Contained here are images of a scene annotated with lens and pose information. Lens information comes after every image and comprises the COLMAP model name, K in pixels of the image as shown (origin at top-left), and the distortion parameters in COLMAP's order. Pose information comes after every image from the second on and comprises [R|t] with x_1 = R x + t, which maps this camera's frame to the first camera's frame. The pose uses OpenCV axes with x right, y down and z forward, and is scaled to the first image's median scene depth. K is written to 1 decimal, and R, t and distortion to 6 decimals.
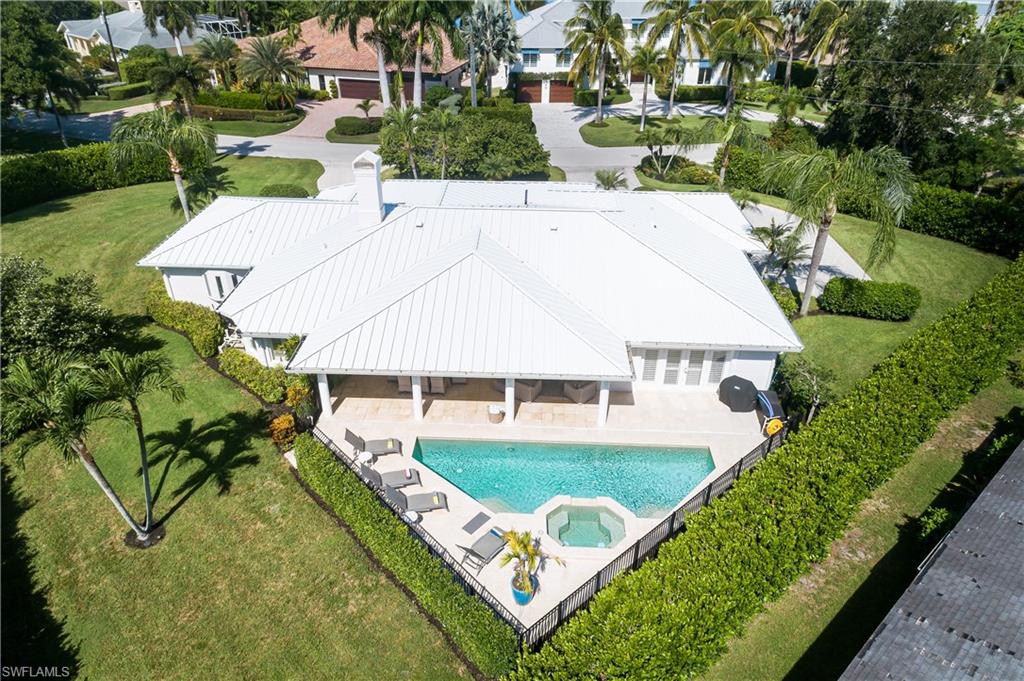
lens RADIAL K [[661.1, 0, 513.2], [0, 661.1, 362.9], [0, 0, 1]] dist [0.035331, 0.000459]
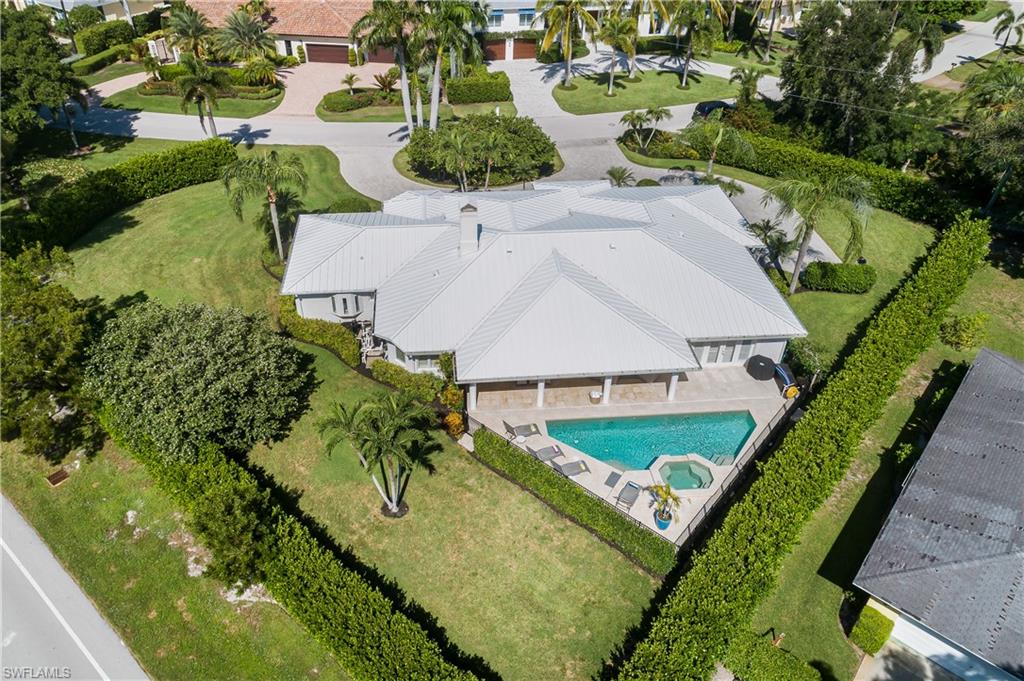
lens RADIAL K [[710.6, 0, 485.4], [0, 710.6, 341.0], [0, 0, 1]] dist [0.031016, 0.000851]
pose [[0.992671, -0.076815, 0.093296, -0.303924], [0.067623, 0.992888, 0.097981, -0.158878], [-0.100159, -0.090954, 0.990805, -0.345202]]
